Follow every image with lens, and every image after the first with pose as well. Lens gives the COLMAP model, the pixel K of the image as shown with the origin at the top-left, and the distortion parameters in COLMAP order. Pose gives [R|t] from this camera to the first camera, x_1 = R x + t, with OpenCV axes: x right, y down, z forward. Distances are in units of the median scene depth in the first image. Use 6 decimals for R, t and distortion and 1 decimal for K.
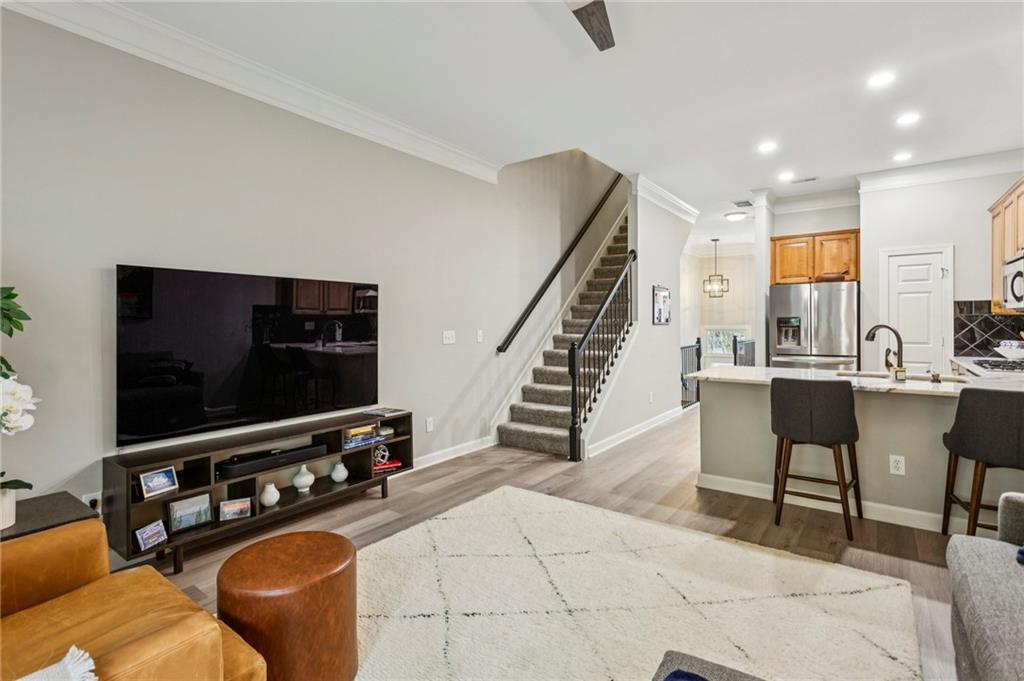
lens RADIAL K [[491.5, 0, 507.7], [0, 491.5, 321.0], [0, 0, 1]] dist [0.011386, -0.002239]
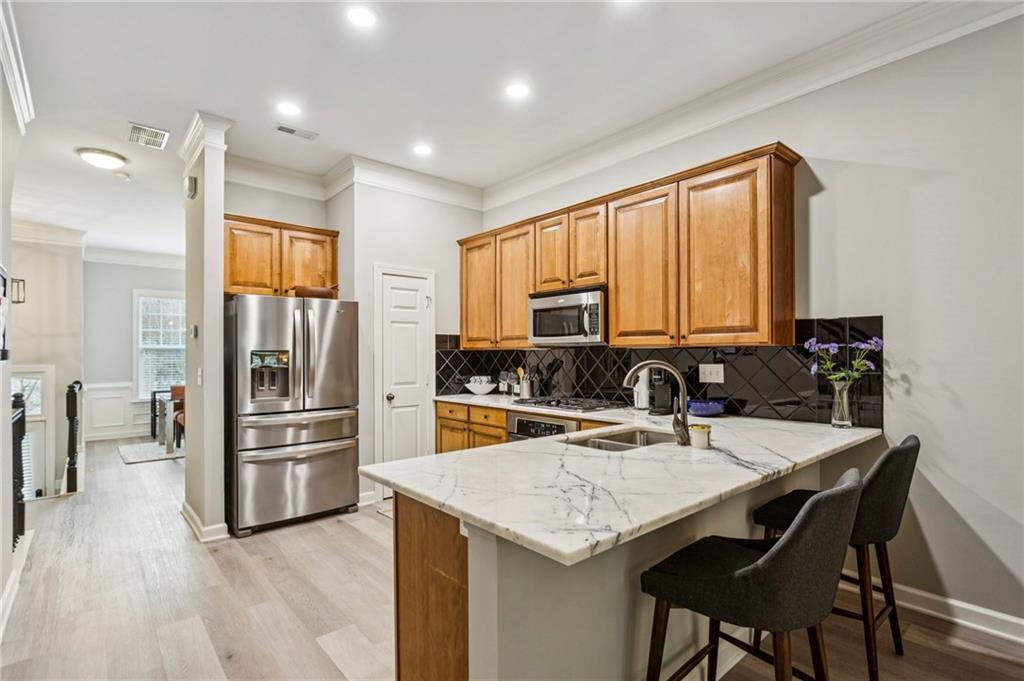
lens RADIAL K [[491.5, 0, 504.5], [0, 491.5, 345.5], [0, 0, 1]] dist [0.011386, -0.002239]
pose [[0.207449, 0.024935, 0.977928, 0.049534], [0.002611, 0.999657, -0.026043, 0.003177], [-0.978242, 0.007956, 0.207313, 0.618948]]
